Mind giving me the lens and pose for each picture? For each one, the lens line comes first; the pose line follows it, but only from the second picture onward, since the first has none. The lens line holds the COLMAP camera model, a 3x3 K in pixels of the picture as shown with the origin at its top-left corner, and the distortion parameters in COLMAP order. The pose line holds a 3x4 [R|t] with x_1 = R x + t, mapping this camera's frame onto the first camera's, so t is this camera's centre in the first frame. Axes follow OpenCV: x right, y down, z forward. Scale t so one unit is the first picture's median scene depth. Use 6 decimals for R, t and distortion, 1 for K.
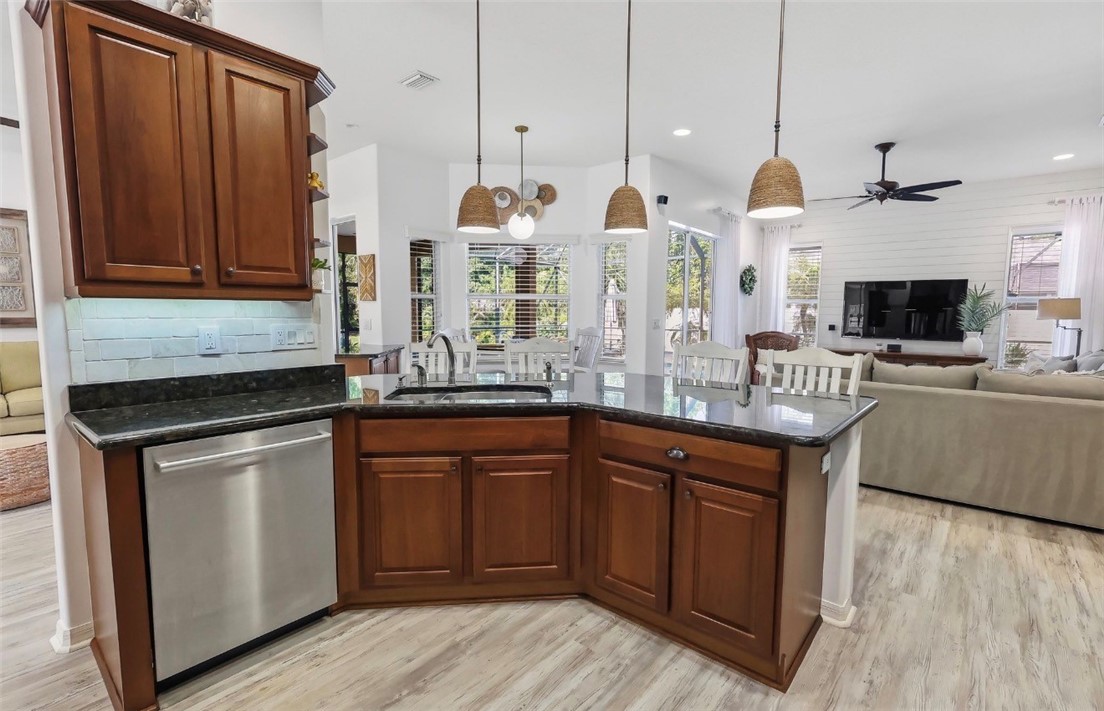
lens RADIAL K [[506.5, 0, 552.0], [0, 506.5, 355.5], [0, 0, 1]] dist [0.001145, 0.000222]
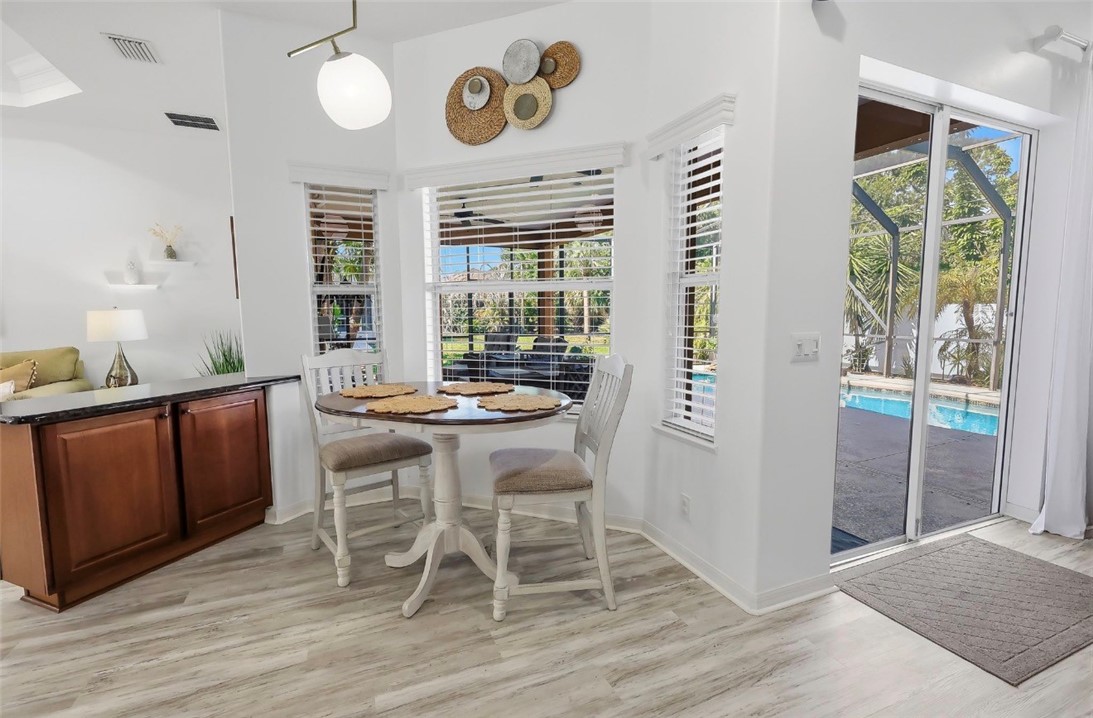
lens RADIAL K [[497.6, 0, 546.5], [0, 497.6, 359.0], [0, 0, 1]] dist [-0.018480, -0.000224]
pose [[0.891422, 0.035746, -0.451763, 0.198020], [-0.030615, 0.999357, 0.018664, -0.055837], [0.452140, -0.002807, 0.891943, 0.595329]]
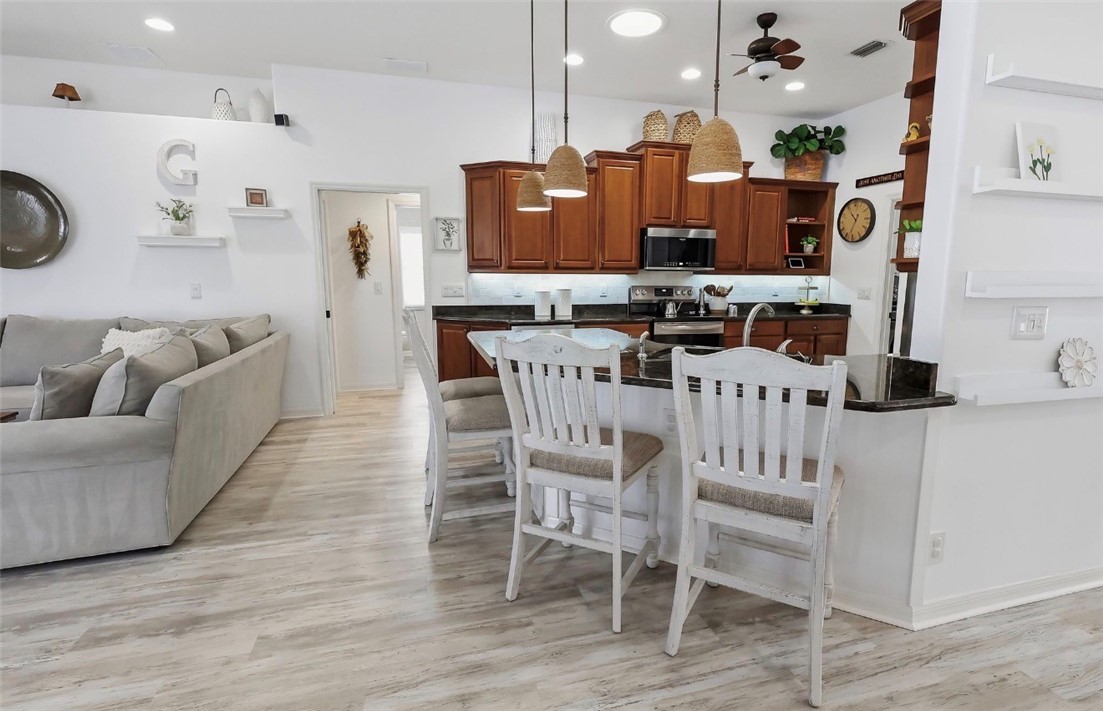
lens RADIAL K [[506.0, 0, 551.5], [0, 506.0, 355.5], [0, 0, 1]] dist [0.001145, 0.000222]
pose [[-0.832444, -0.100025, 0.545006, -0.143046], [0.039584, 0.970325, 0.238545, -0.074901], [-0.552694, 0.220148, -0.803781, 0.803656]]
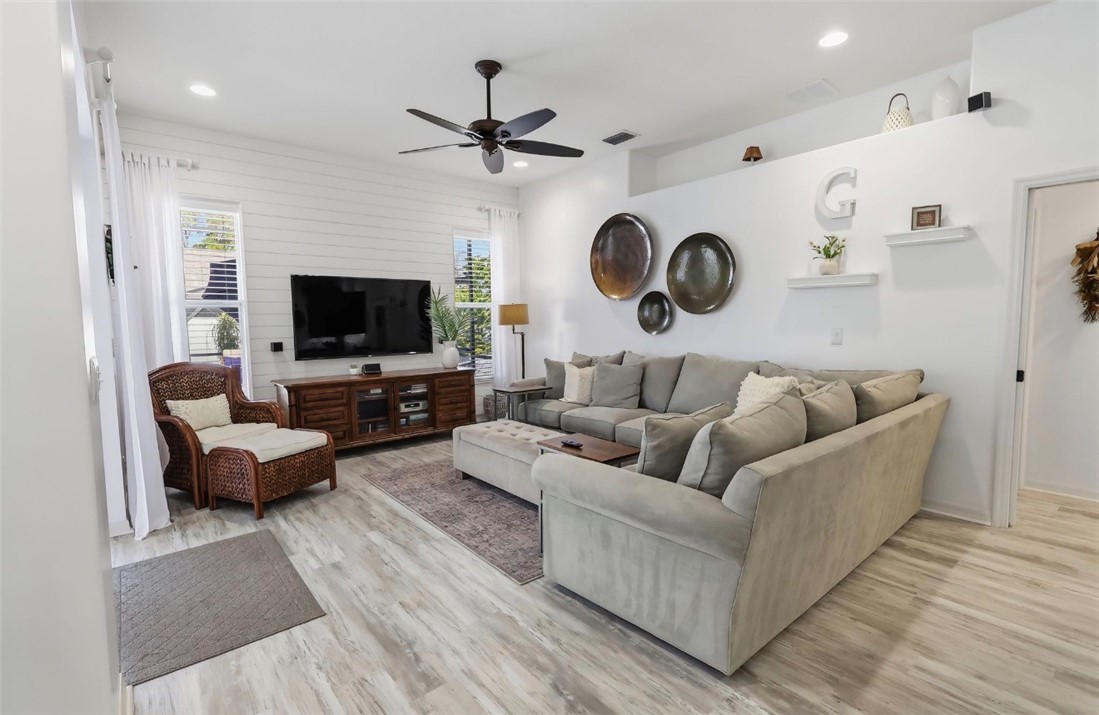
lens RADIAL K [[509.4, 0, 549.5], [0, 509.4, 357.5], [0, 0, 1]] dist [-0.000922, 0.000094]
pose [[0.167998, -0.086131, 0.982017, -0.004652], [0.101663, 0.992378, 0.069647, -0.066592], [-0.980531, 0.088134, 0.175474, 0.725399]]
